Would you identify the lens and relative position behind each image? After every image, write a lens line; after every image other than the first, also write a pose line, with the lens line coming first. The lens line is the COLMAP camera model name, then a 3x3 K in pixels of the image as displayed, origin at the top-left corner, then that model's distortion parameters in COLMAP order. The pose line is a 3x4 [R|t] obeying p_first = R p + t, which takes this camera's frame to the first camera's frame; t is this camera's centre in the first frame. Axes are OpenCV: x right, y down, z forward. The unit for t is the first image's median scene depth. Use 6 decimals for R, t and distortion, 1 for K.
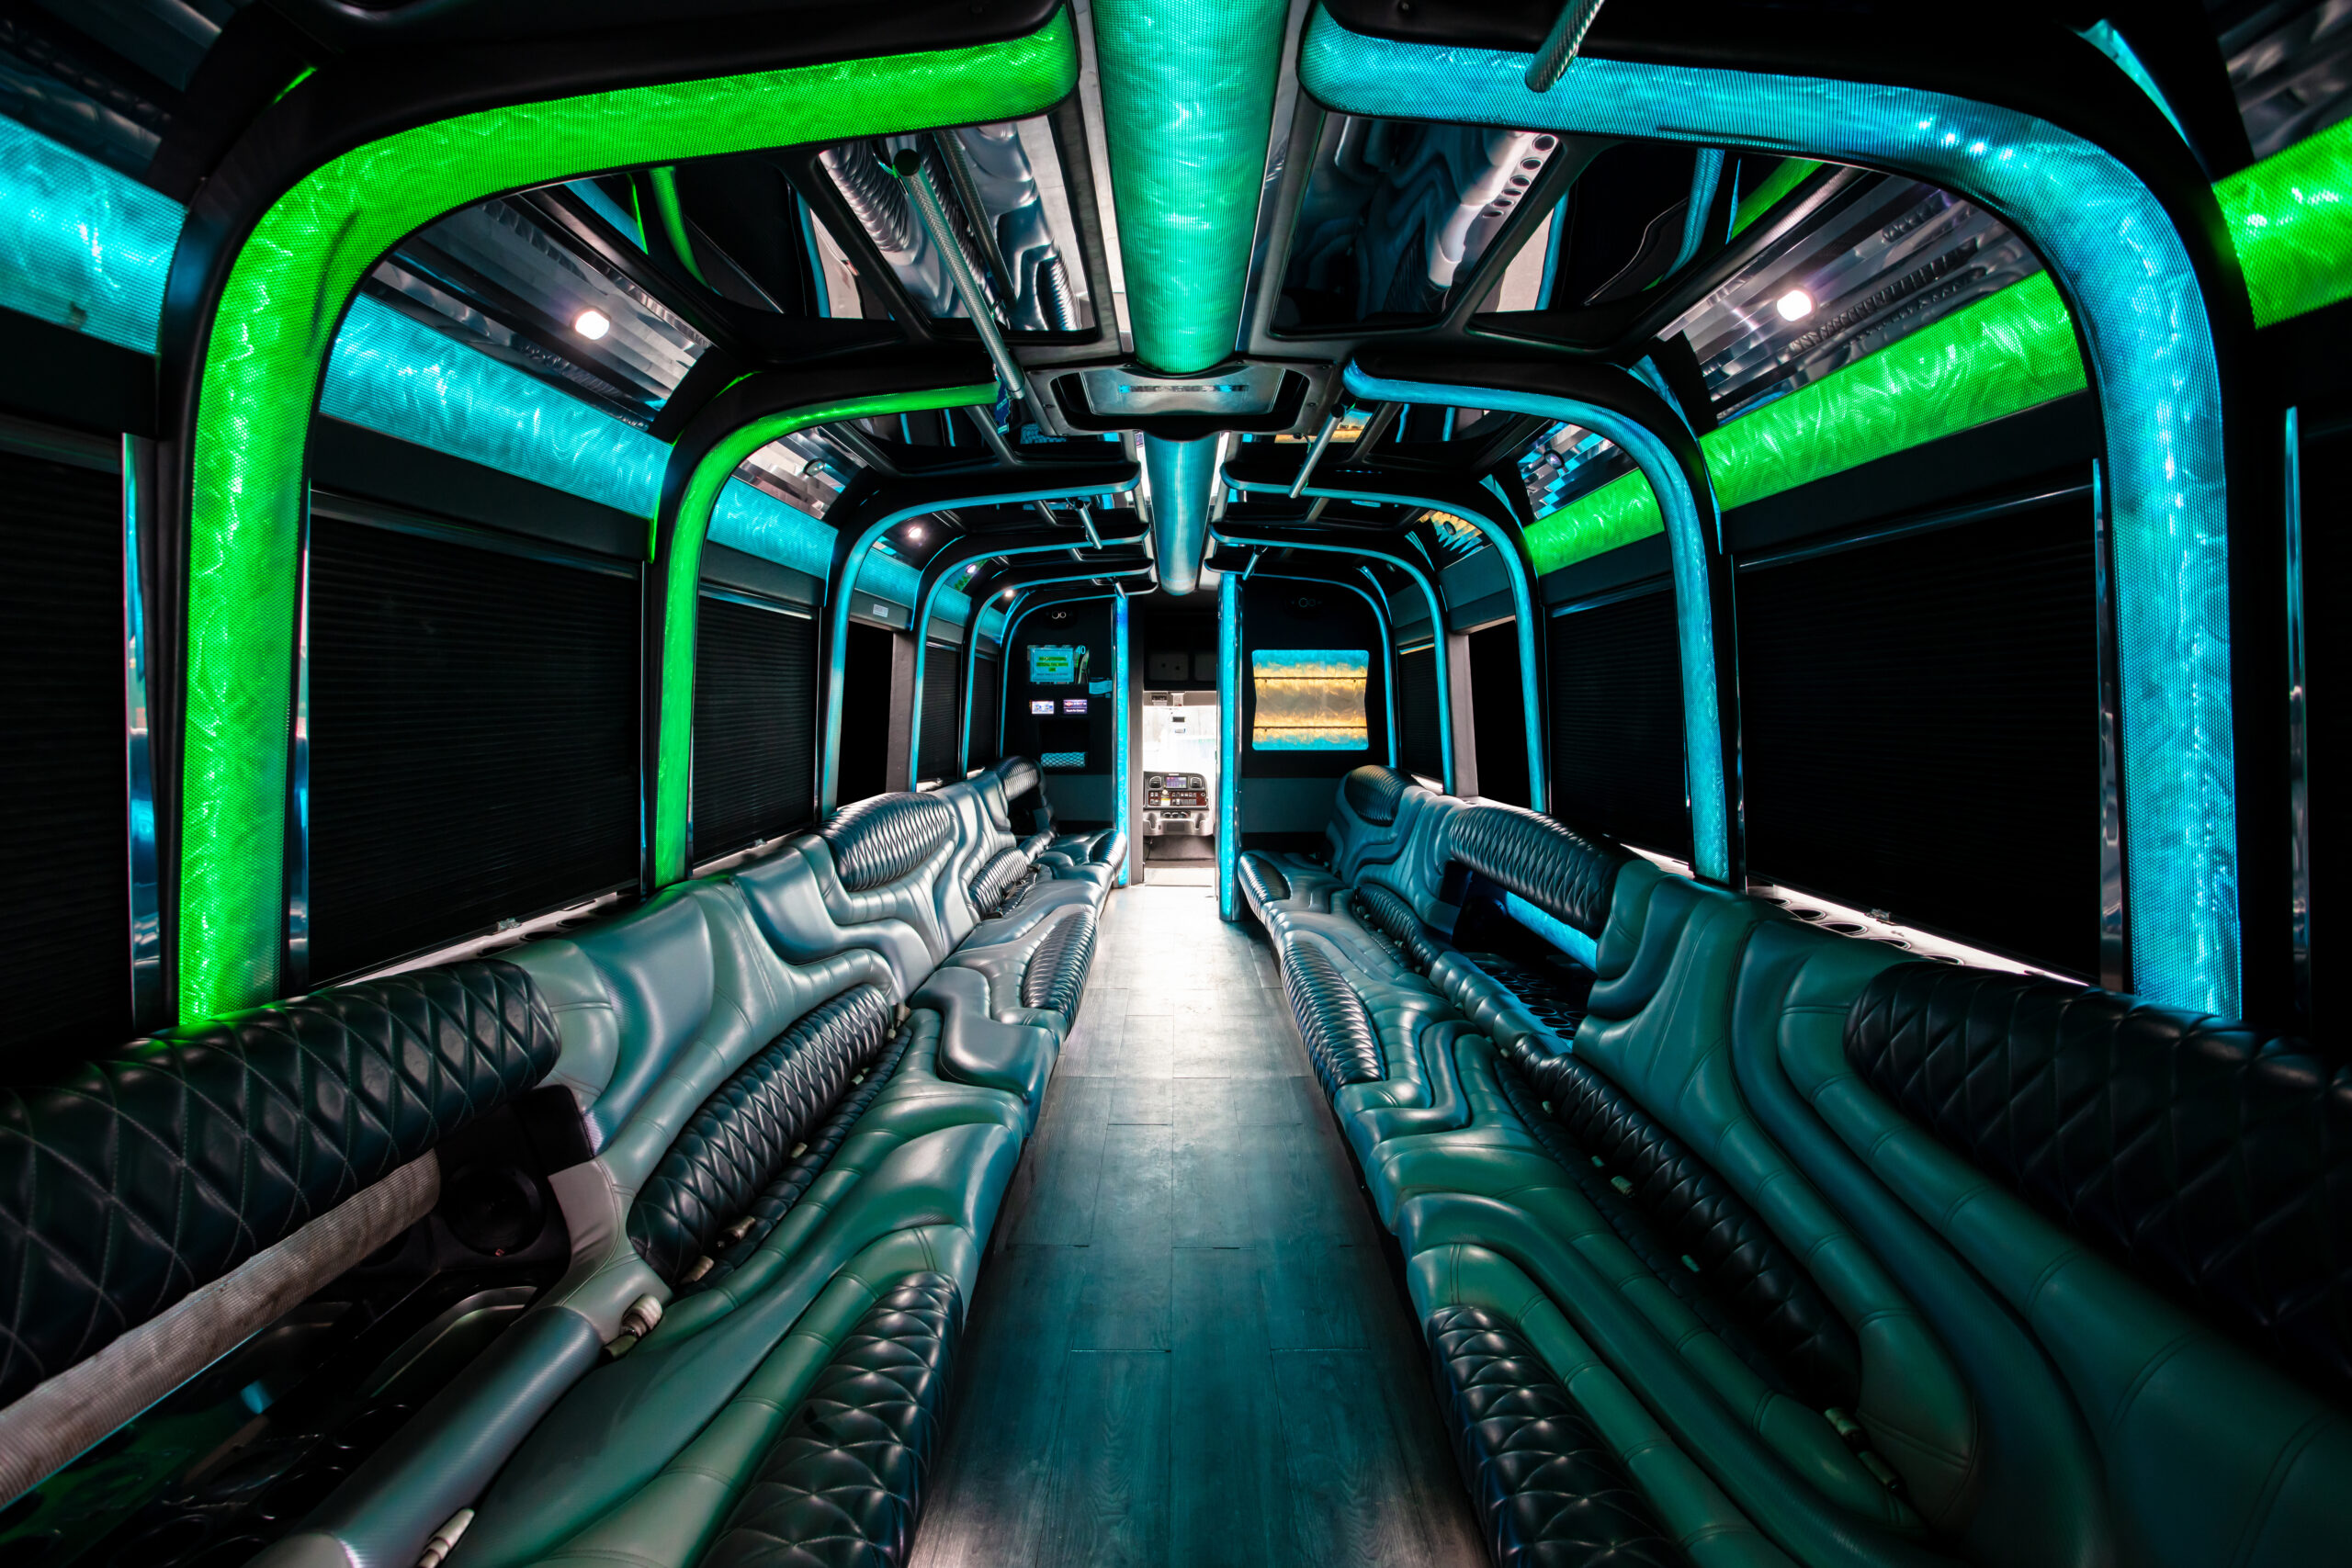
lens RADIAL K [[1162.2, 0, 1159.5], [0, 1162.2, 783.1], [0, 0, 1]] dist [-0.000567, 0.000142]
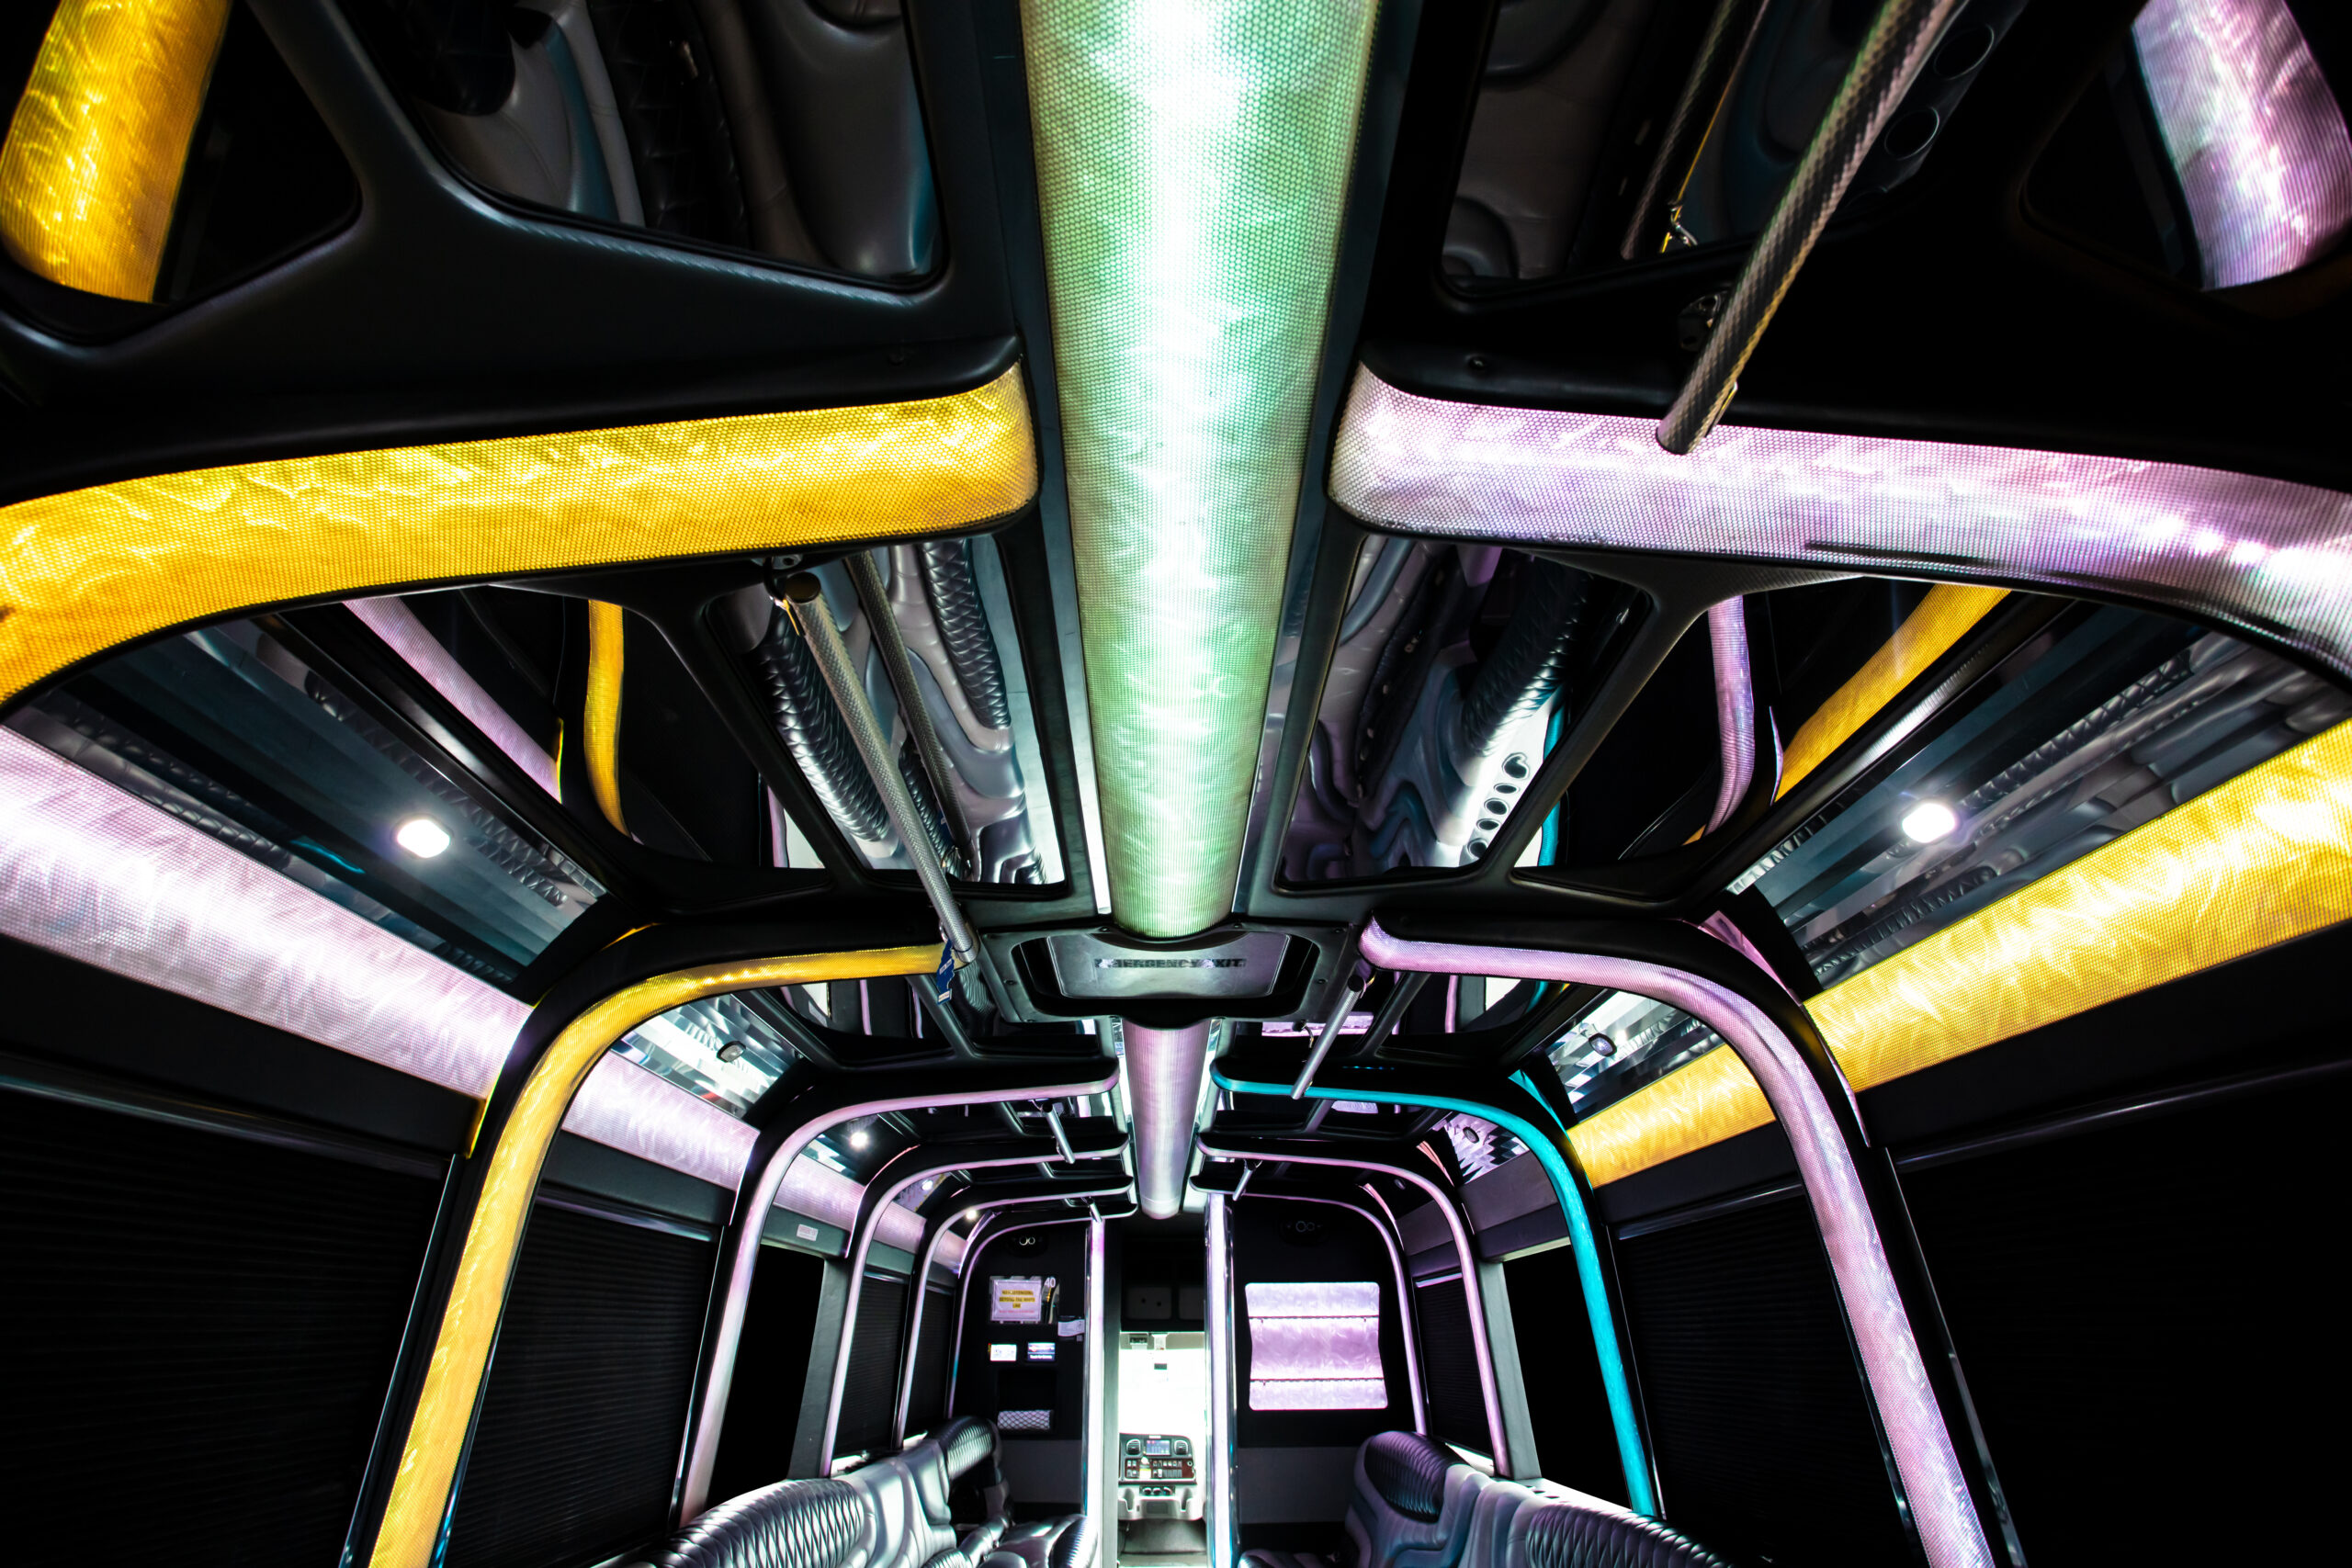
lens RADIAL K [[1114.2, 0, 1159.4], [0, 1114.2, 782.0], [0, 0, 1]] dist [-0.086273, 0.041204]
pose [[0.999858, 0.007102, 0.015250, -0.000157], [0.001746, 0.857825, -0.513938, -0.019012], [-0.016732, 0.513892, 0.857691, 0.131529]]
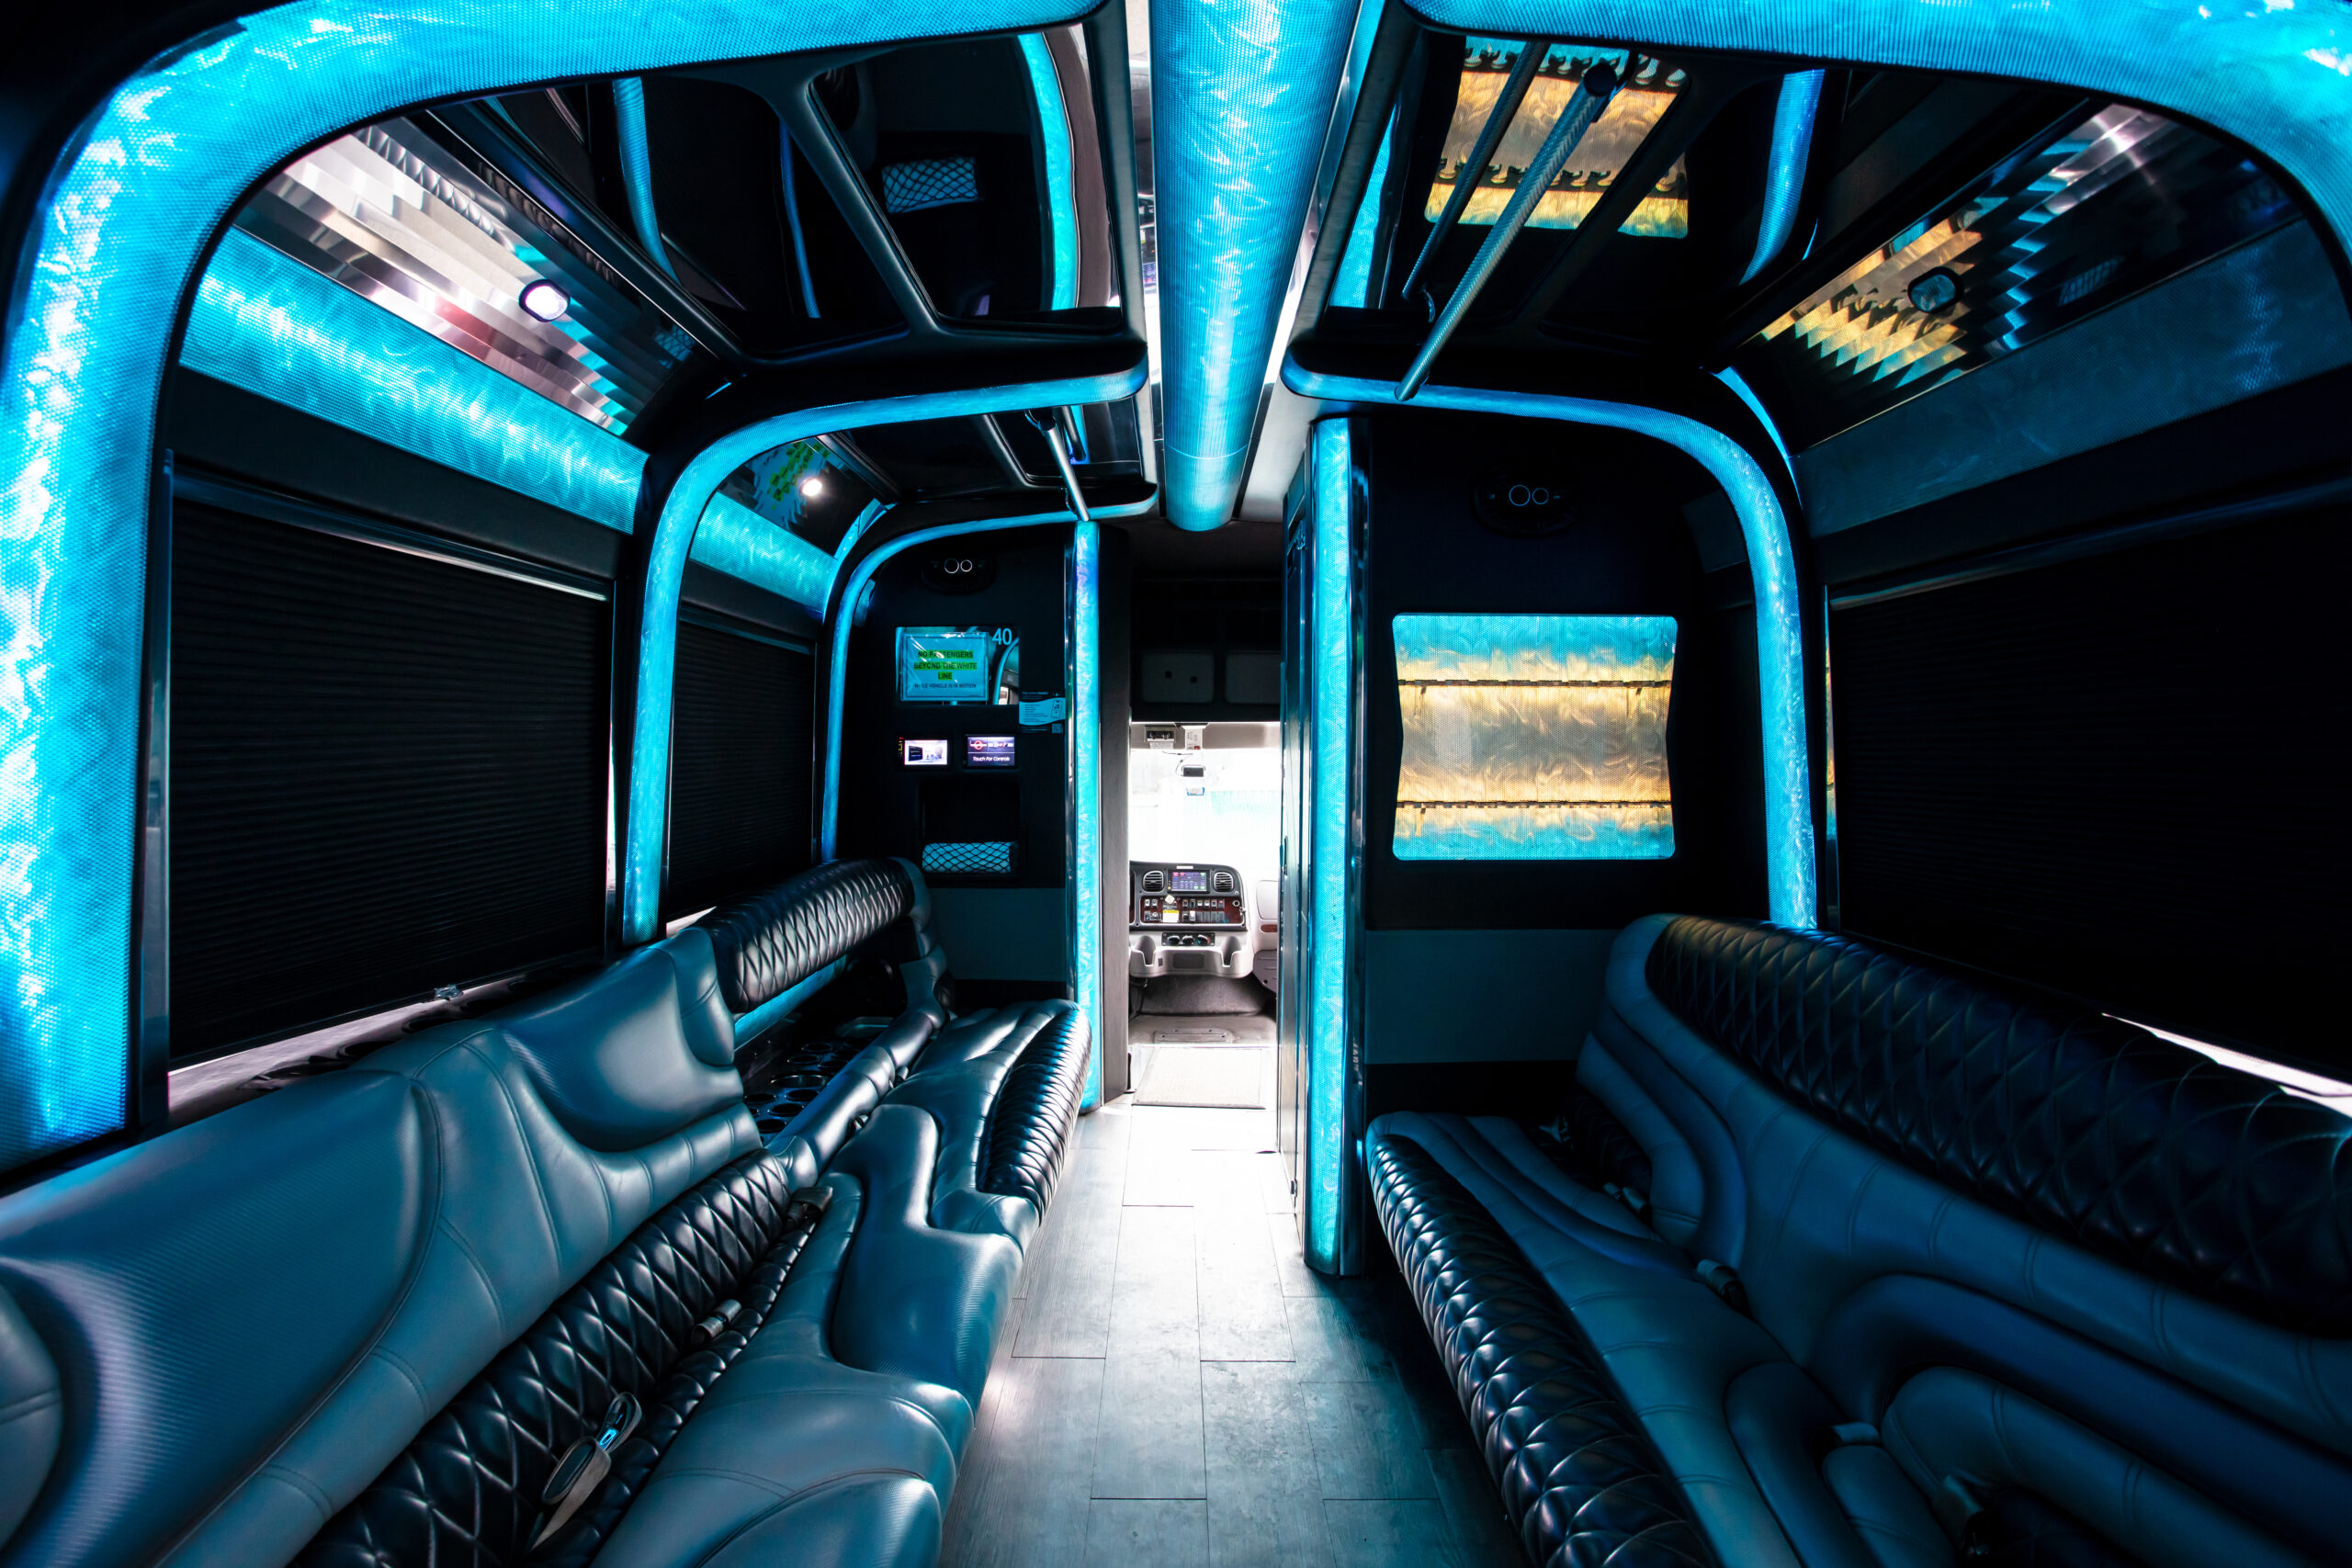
lens RADIAL K [[1146.7, 0, 1174.7], [0, 1146.7, 733.1], [0, 0, 1]] dist [0.000048, 0.000060]
pose [[0.999897, 0.002437, 0.014166, -0.001908], [-0.001323, 0.996944, -0.078105, -0.053645], [-0.014313, 0.078078, 0.996844, 0.779058]]
